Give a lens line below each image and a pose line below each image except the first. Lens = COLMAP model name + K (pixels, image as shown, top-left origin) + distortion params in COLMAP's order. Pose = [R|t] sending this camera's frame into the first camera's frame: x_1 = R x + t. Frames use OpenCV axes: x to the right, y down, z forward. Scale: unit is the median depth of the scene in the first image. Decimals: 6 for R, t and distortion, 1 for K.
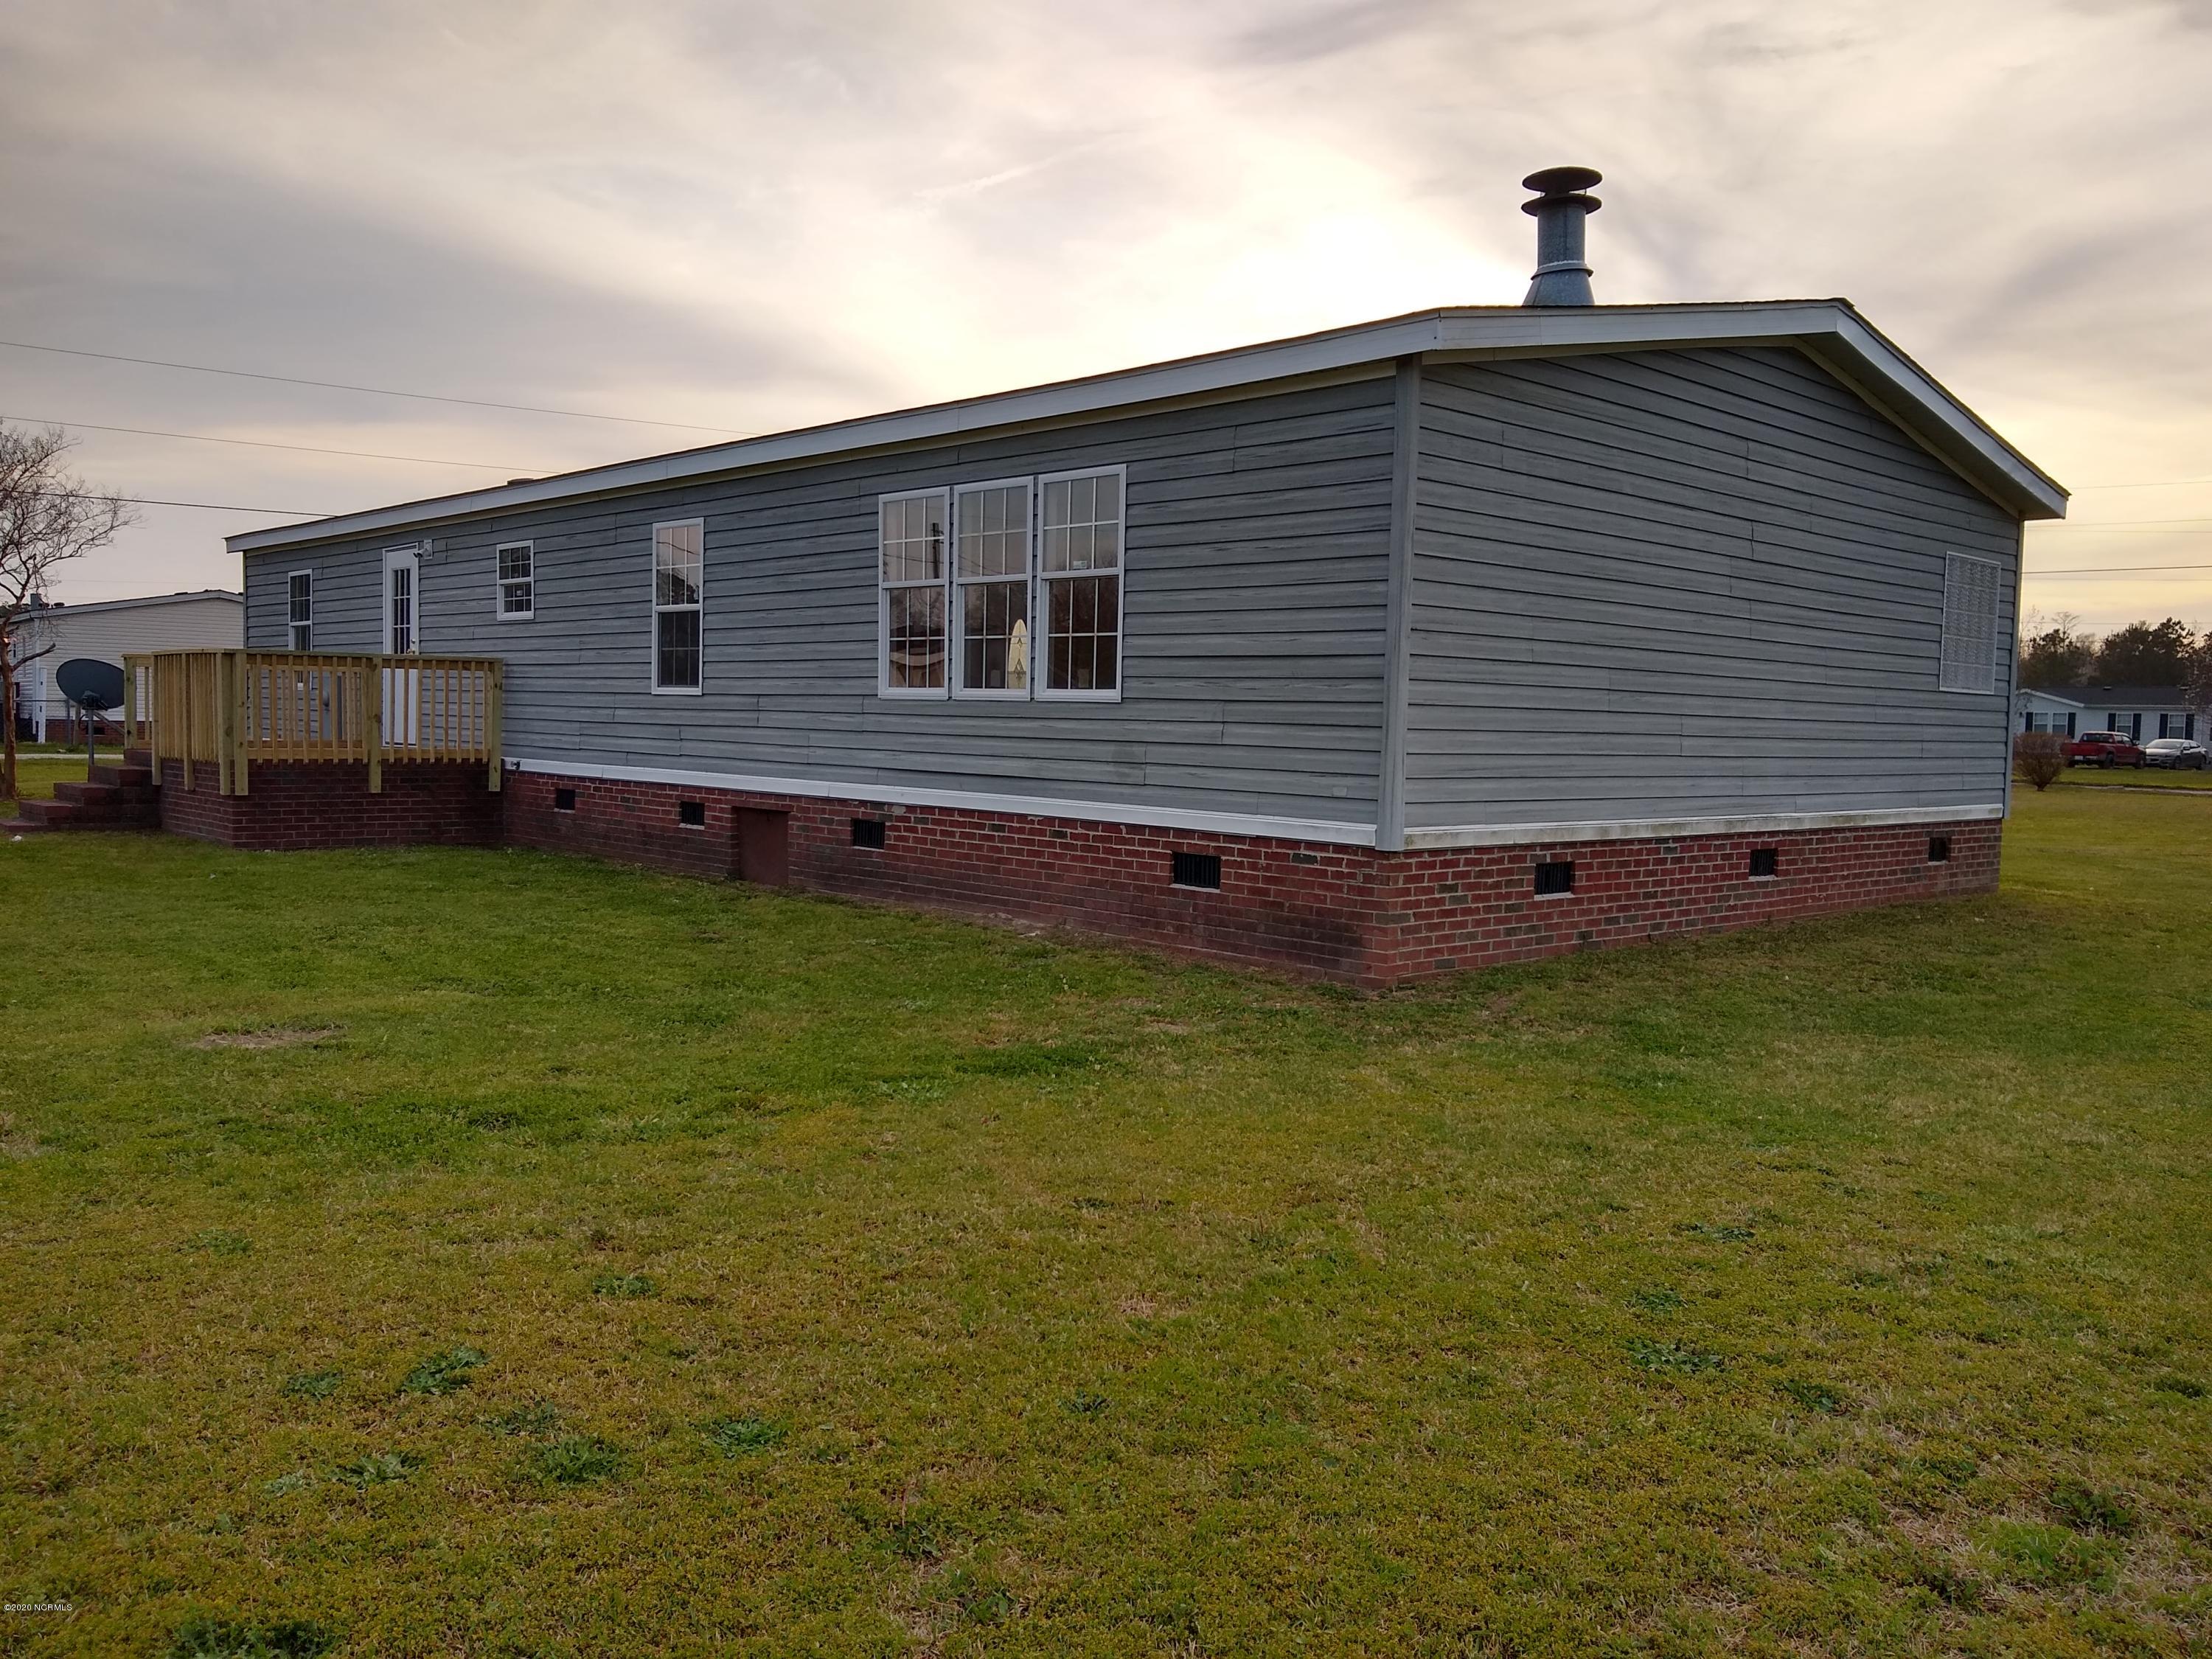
lens RADIAL K [[1745.3, 0, 1114.5], [0, 1745.3, 829.8], [0, 0, 1]] dist [0.008332, 0.007492]
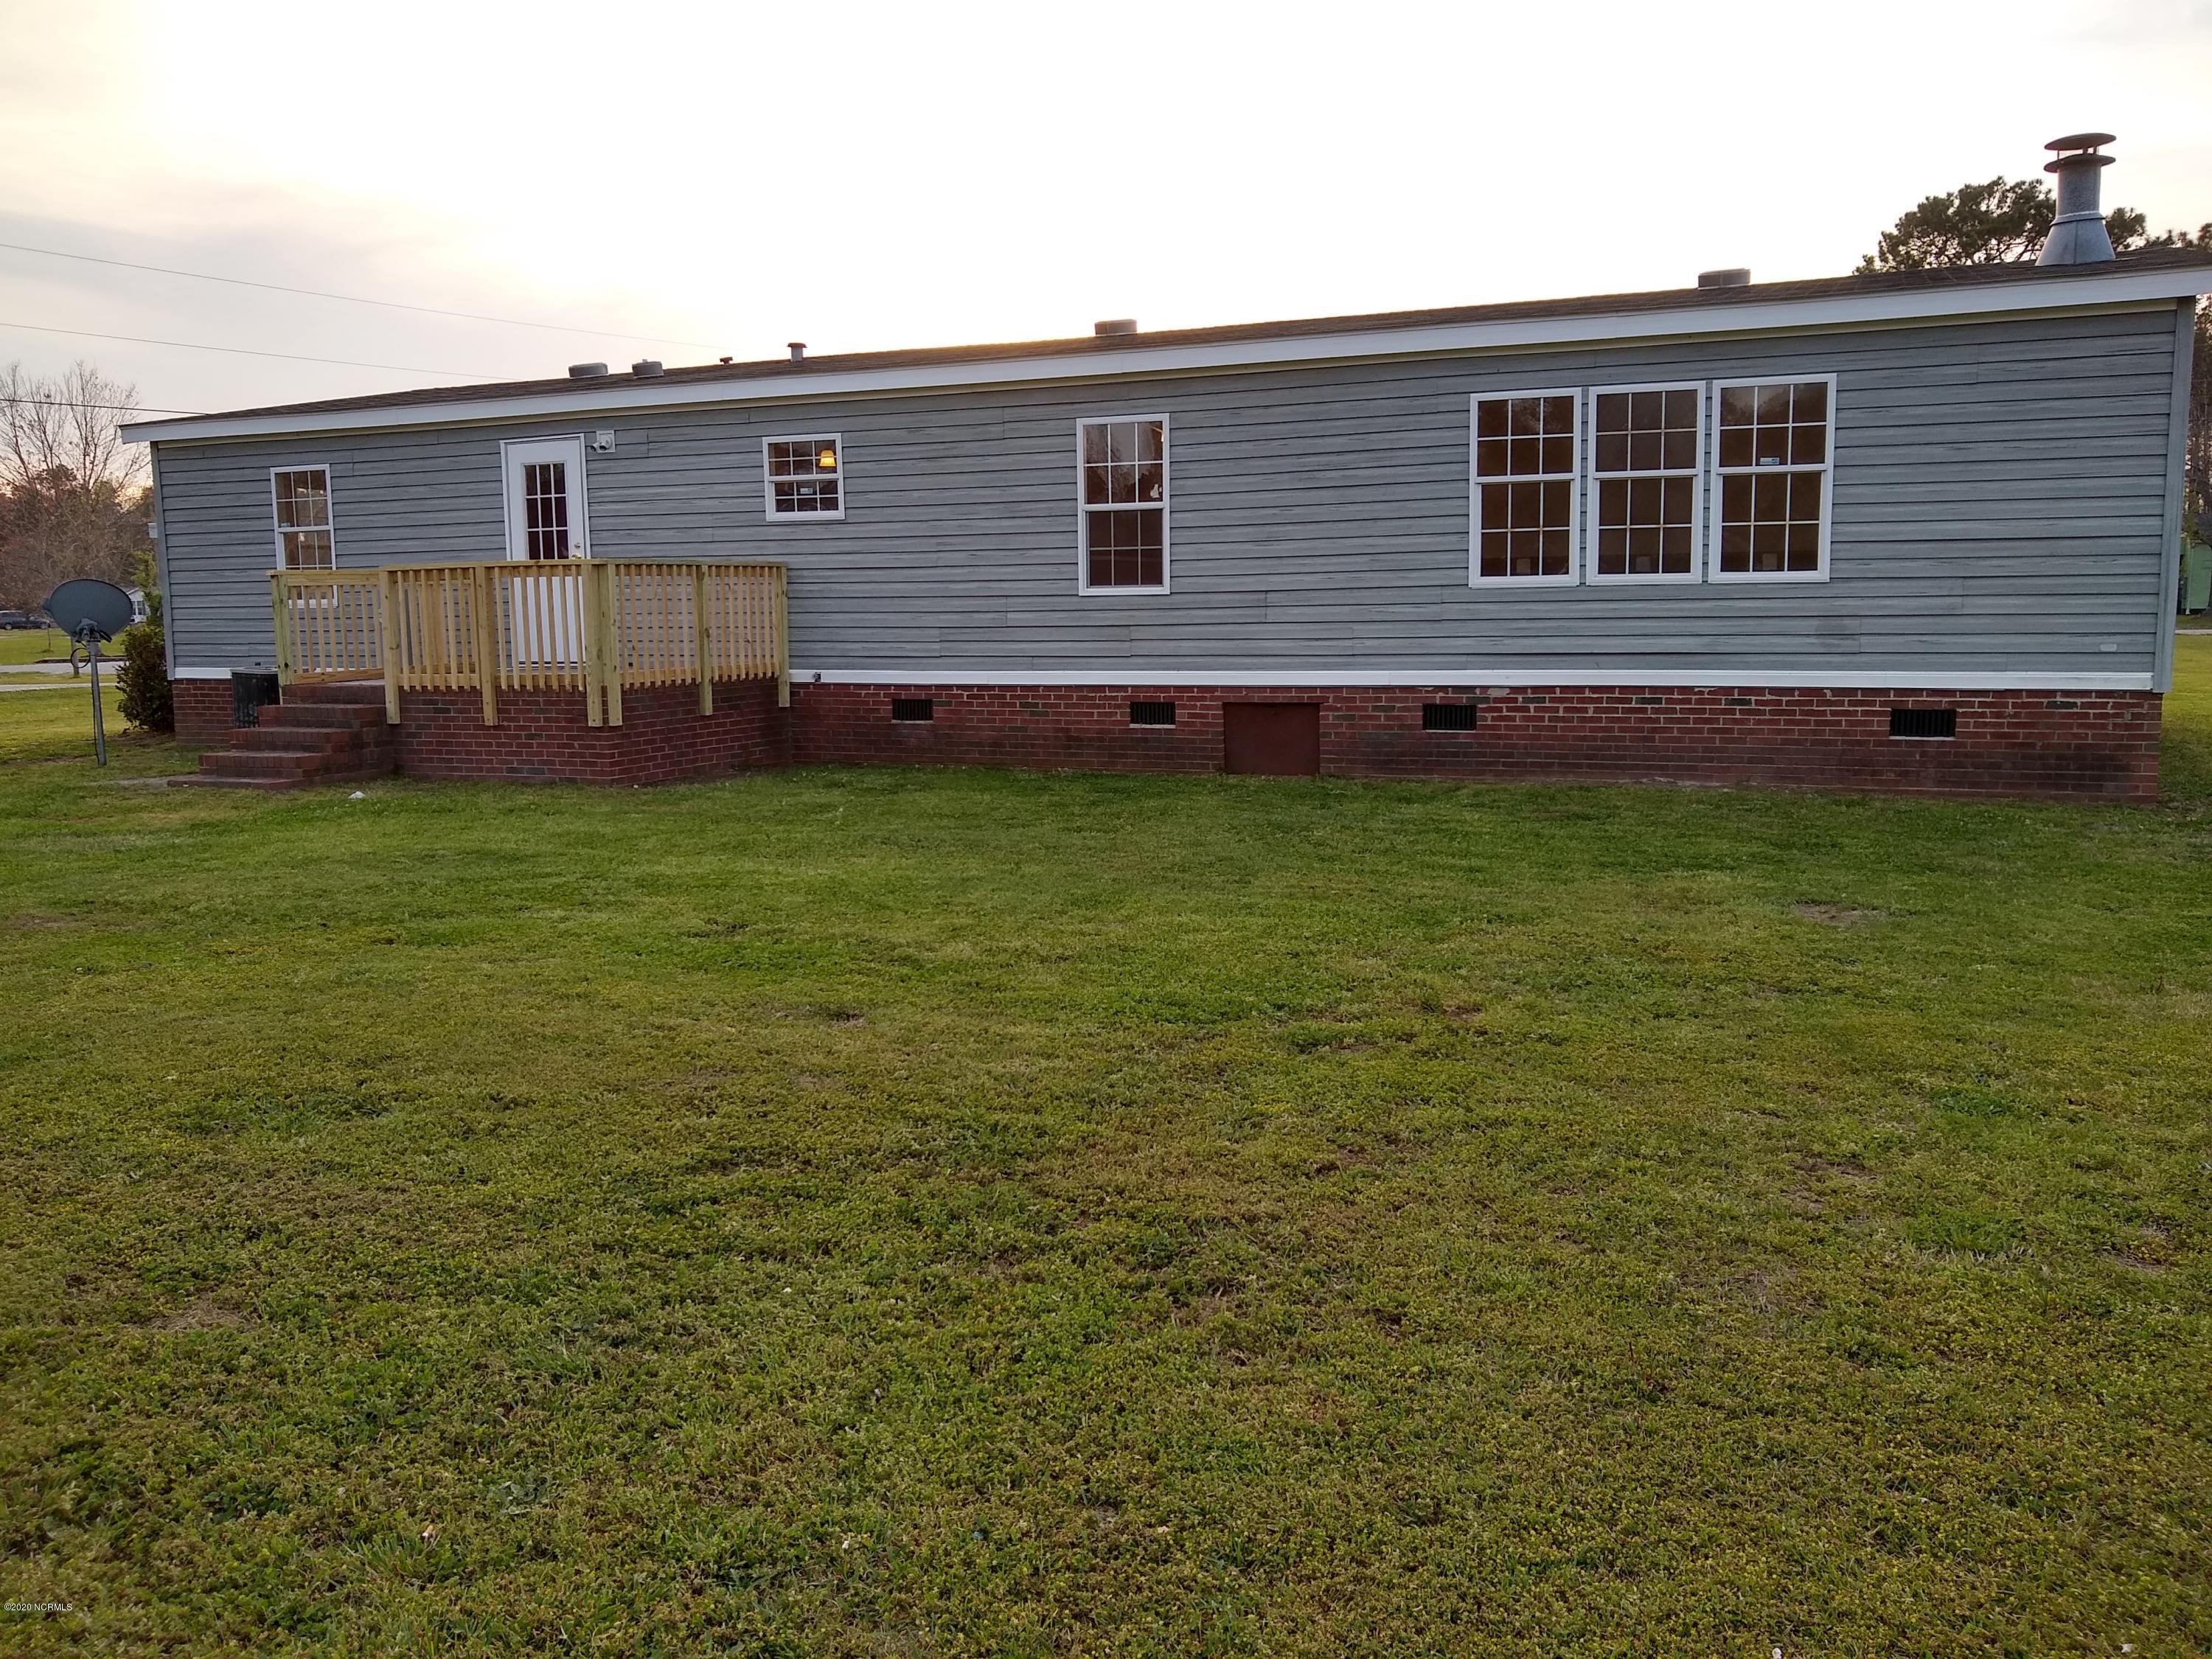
lens RADIAL K [[1745.3, 0, 1125.9], [0, 1745.3, 837.9], [0, 0, 1]] dist [0.008332, 0.007492]
pose [[0.916886, -0.090555, 0.388741, -0.888167], [0.062292, 0.994455, 0.084730, -0.032314], [-0.394259, -0.053473, 0.917443, 0.115315]]
